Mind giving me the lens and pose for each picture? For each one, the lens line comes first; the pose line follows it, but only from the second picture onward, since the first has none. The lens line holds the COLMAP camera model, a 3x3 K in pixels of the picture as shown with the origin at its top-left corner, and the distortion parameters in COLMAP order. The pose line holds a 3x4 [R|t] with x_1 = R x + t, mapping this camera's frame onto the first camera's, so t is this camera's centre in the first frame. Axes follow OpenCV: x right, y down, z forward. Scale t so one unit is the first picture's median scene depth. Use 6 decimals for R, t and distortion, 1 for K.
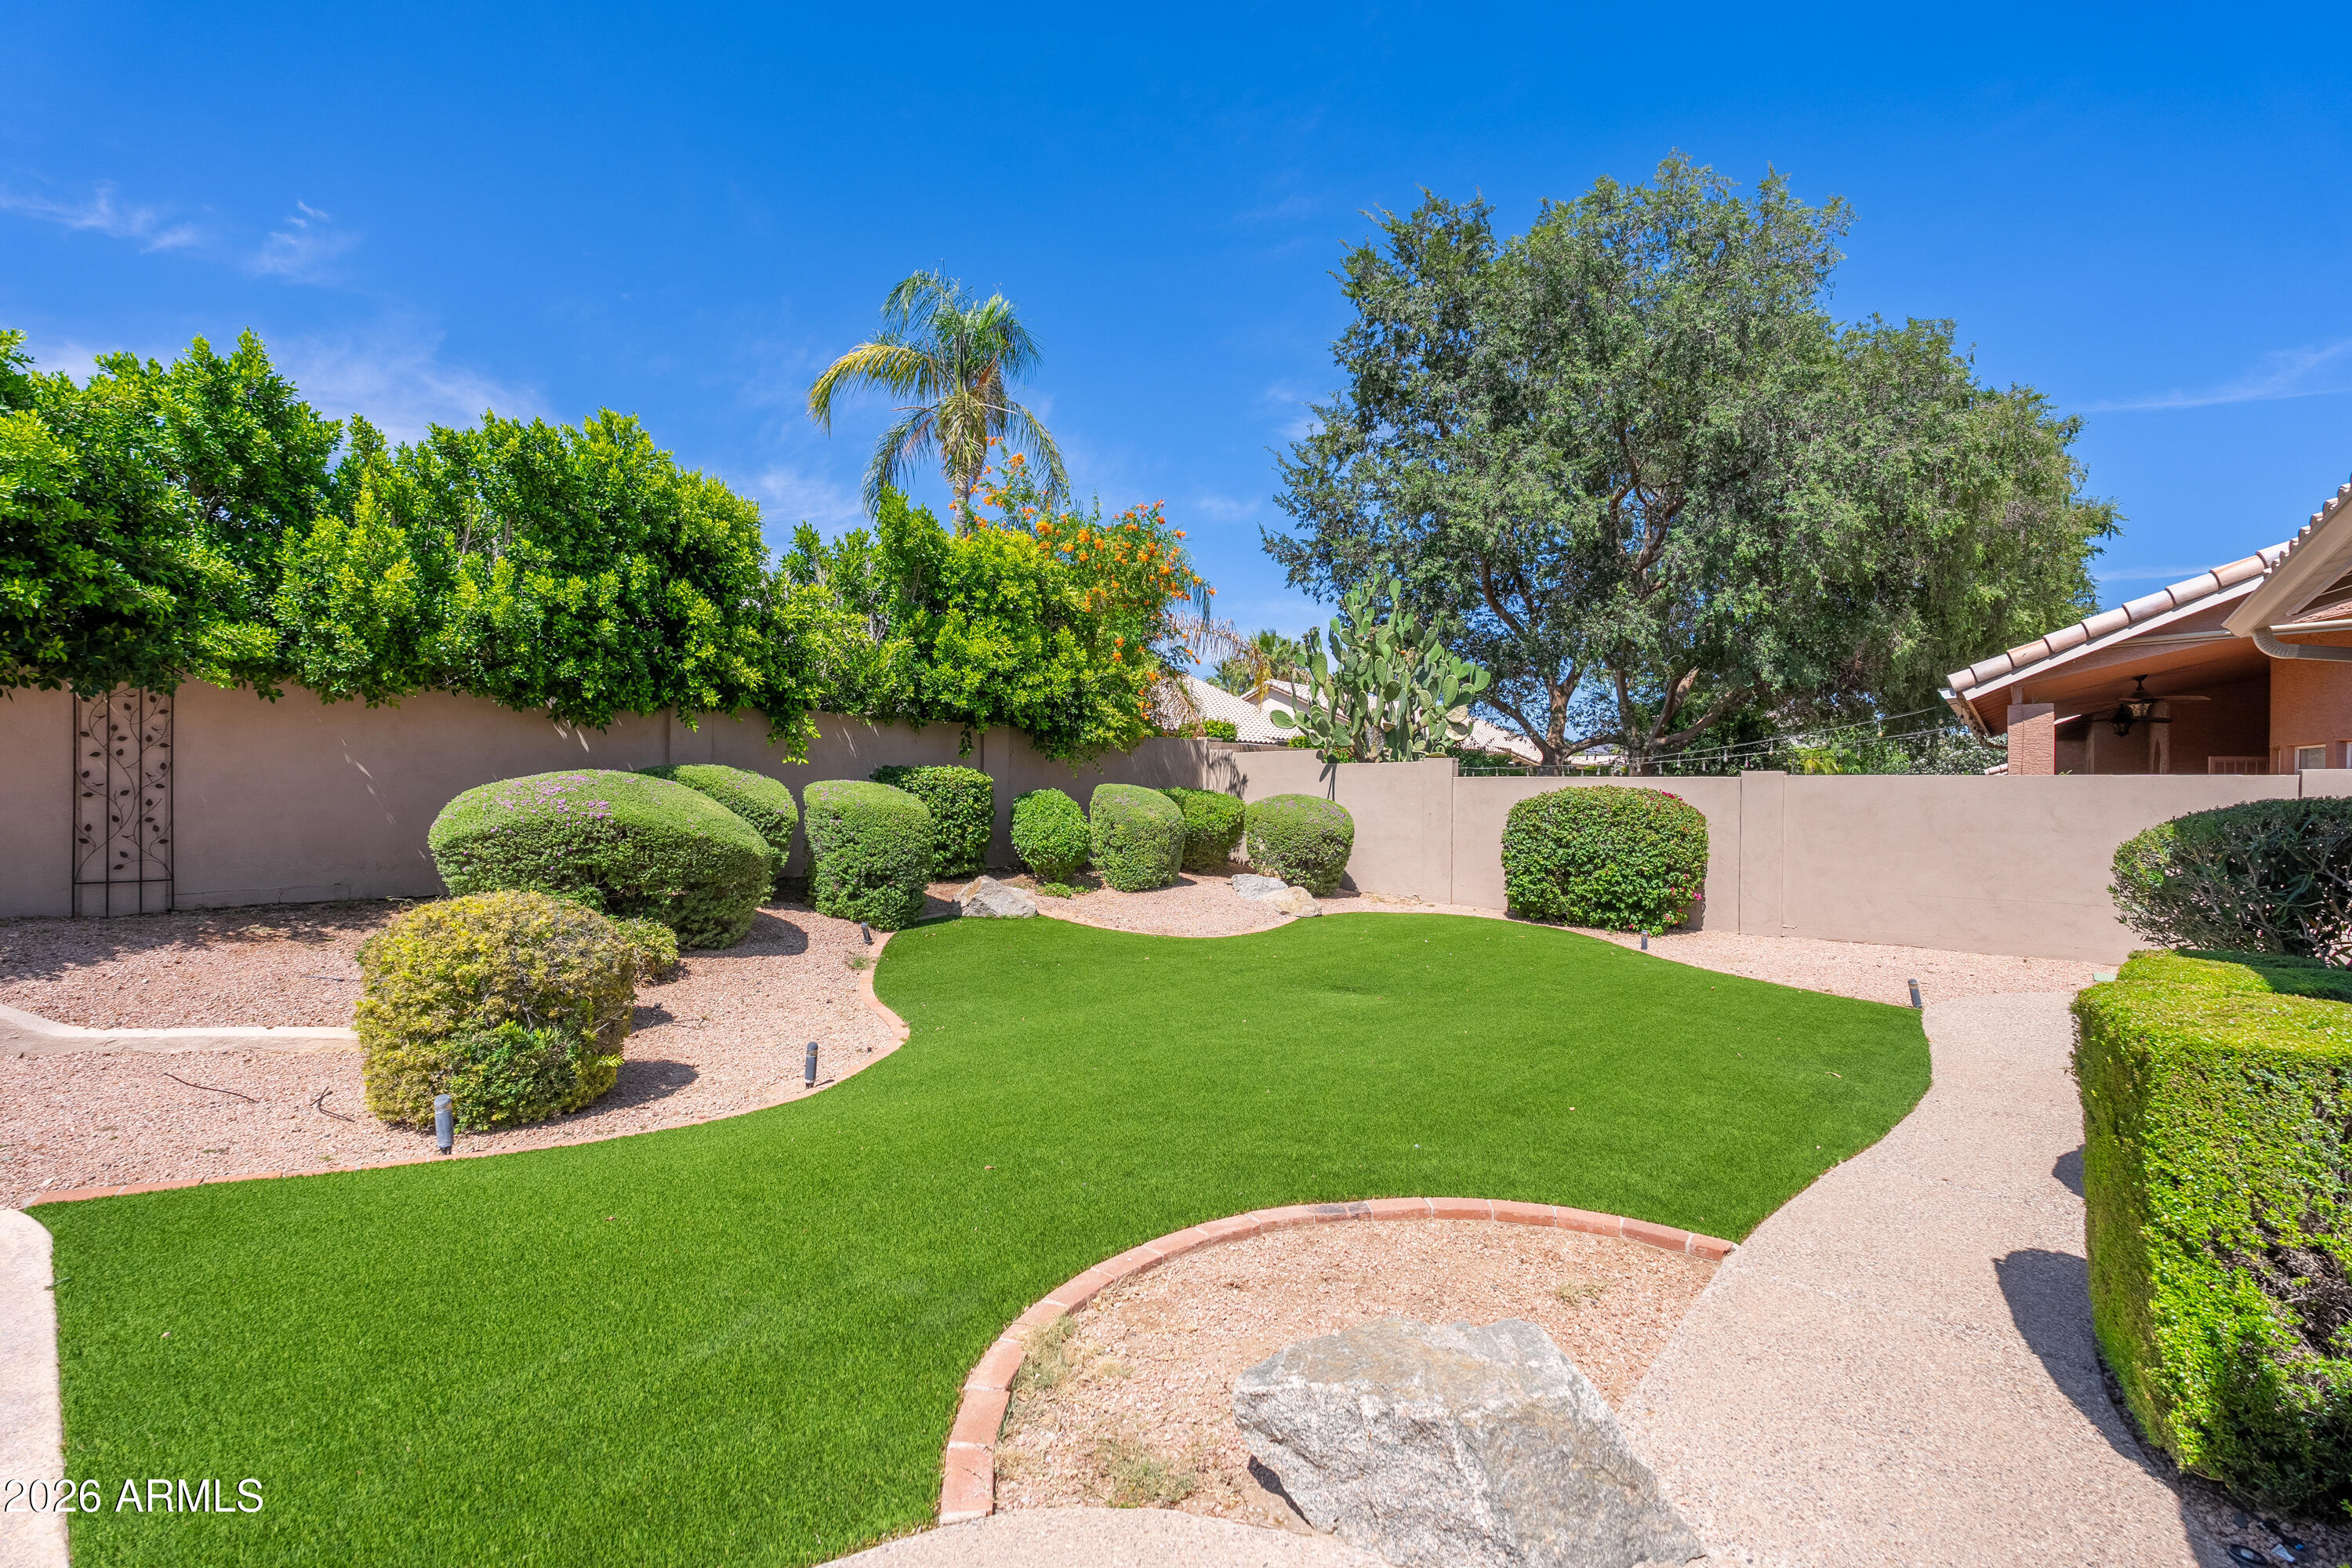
lens RADIAL K [[1036.7, 0, 1181.0], [0, 1036.7, 793.8], [0, 0, 1]] dist [-0.005474, 0.000549]
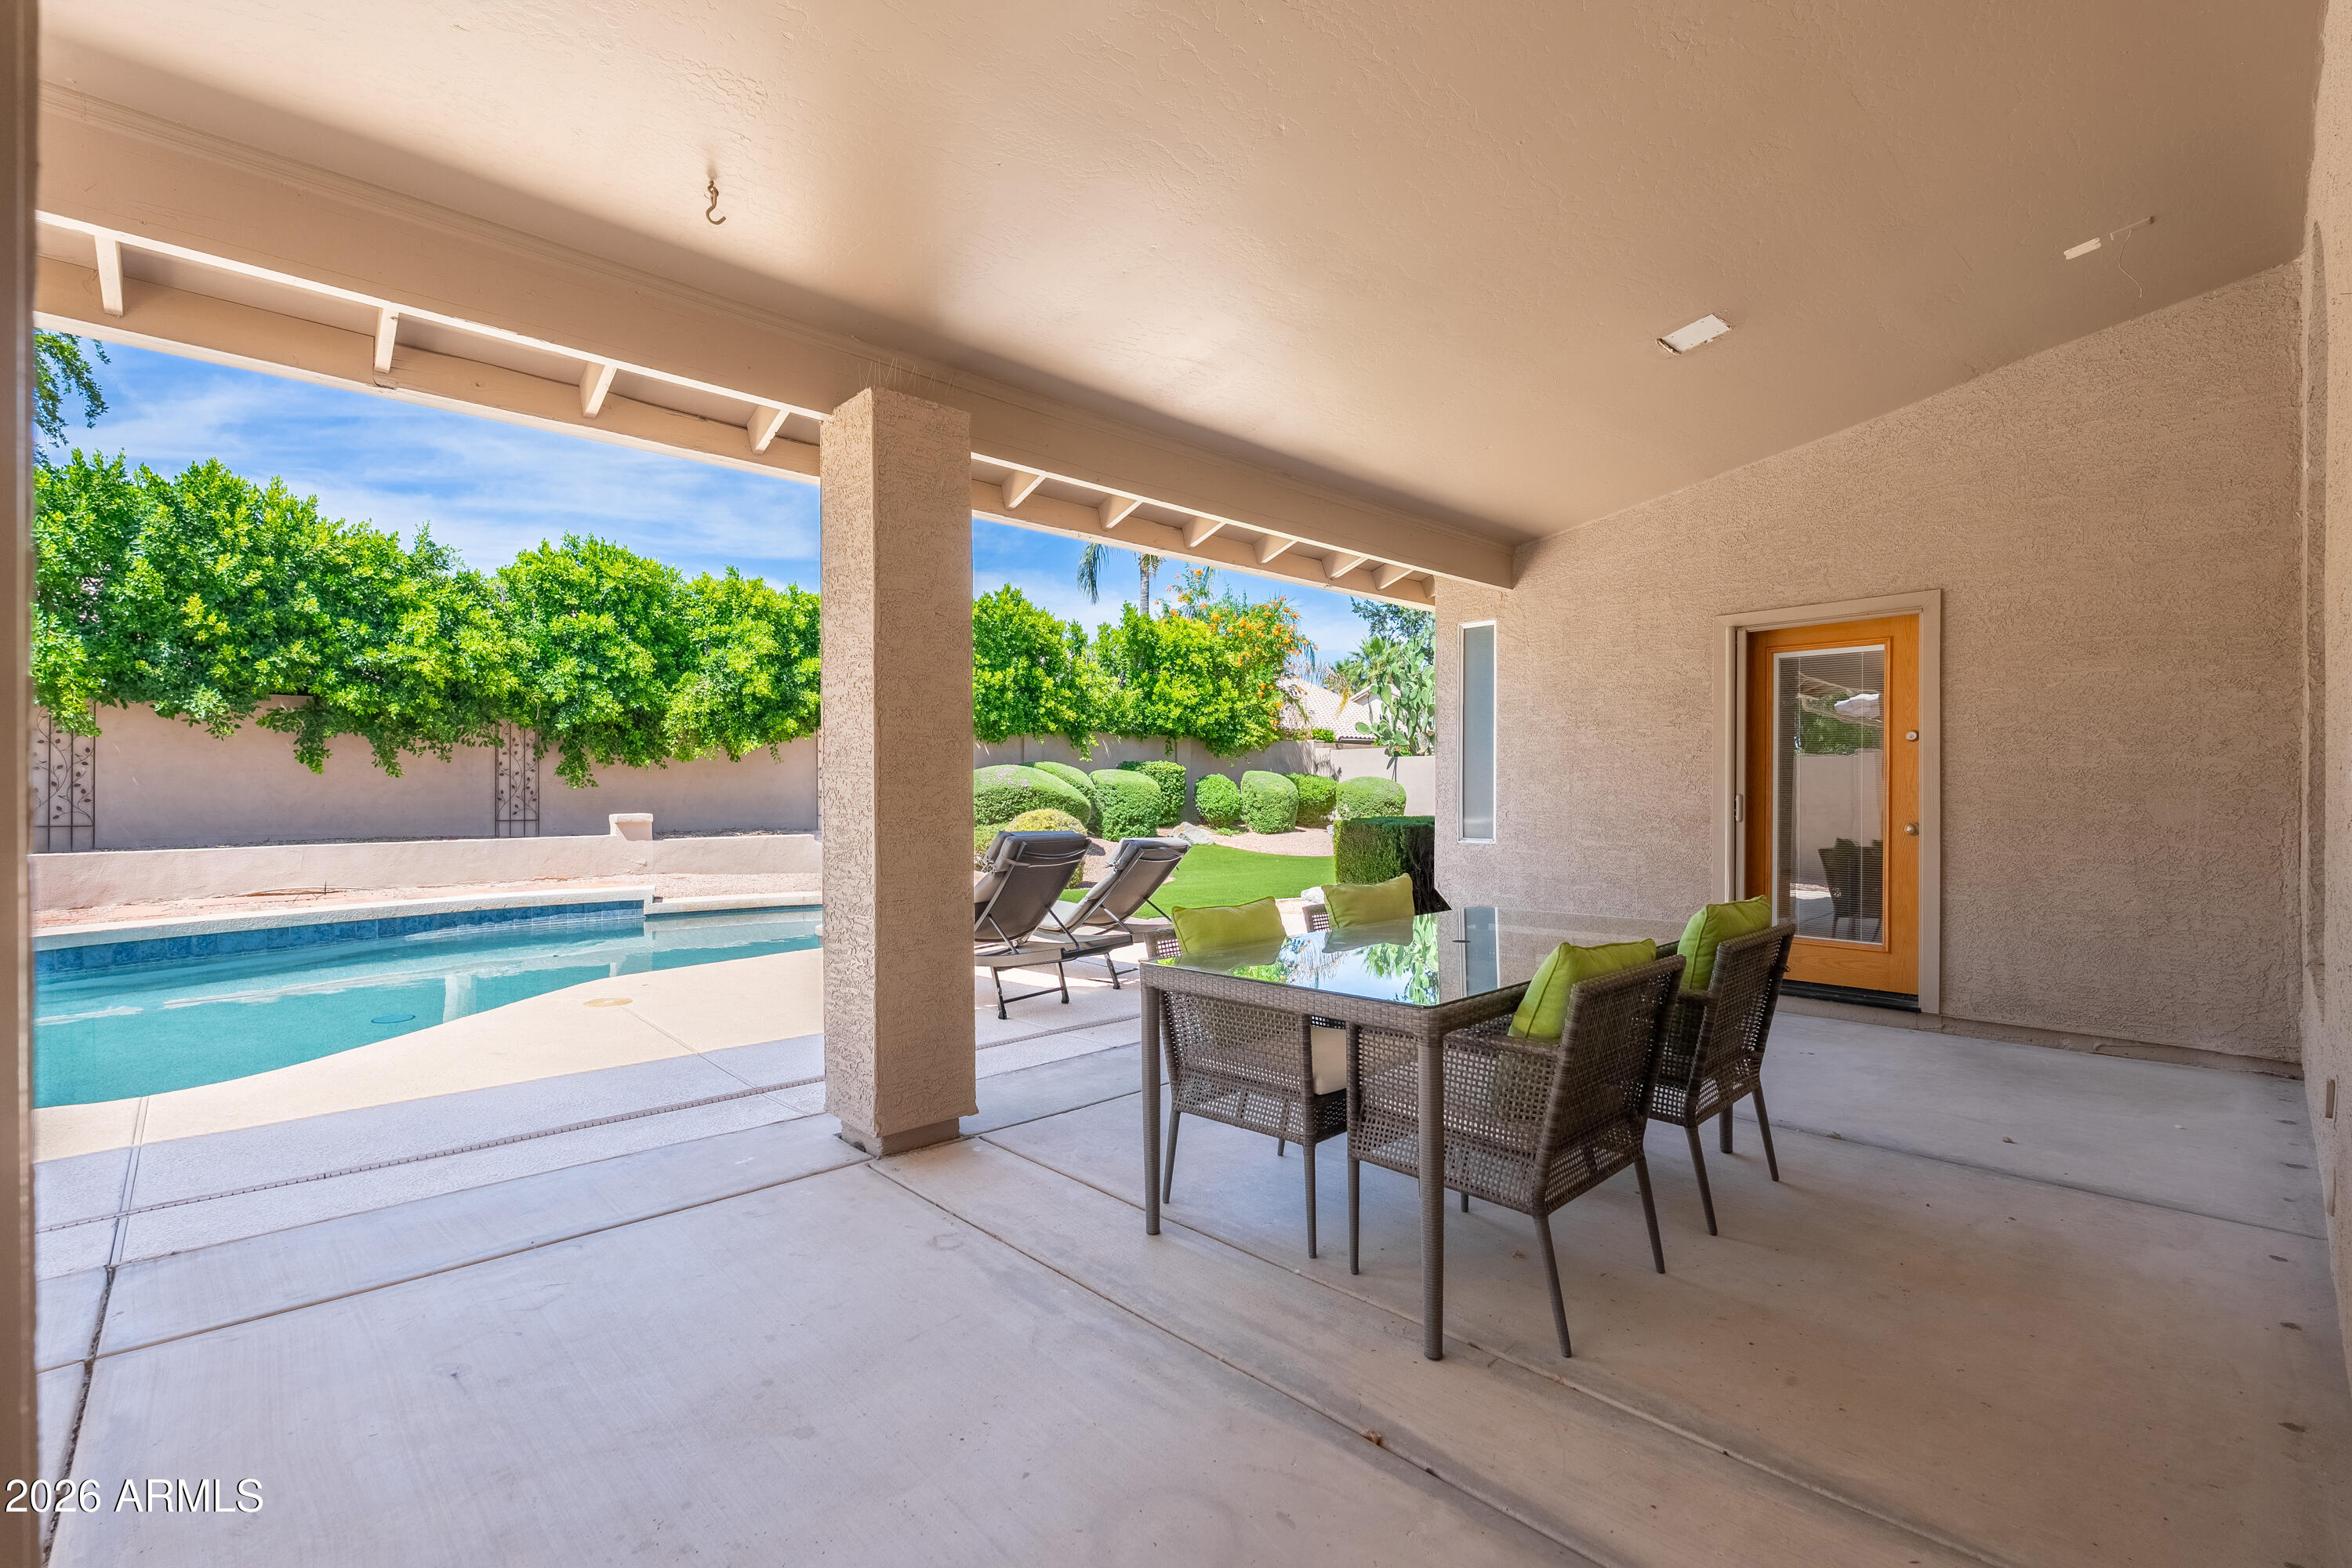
lens RADIAL K [[1036.7, 0, 1160.8], [0, 1036.7, 794.7], [0, 0, 1]] dist [-0.005474, 0.000549]
pose [[0.990821, -0.004318, -0.135113, 0.010176], [0.005659, 0.999938, 0.009543, 0.012935], [0.135064, -0.010220, 0.990784, -0.709444]]
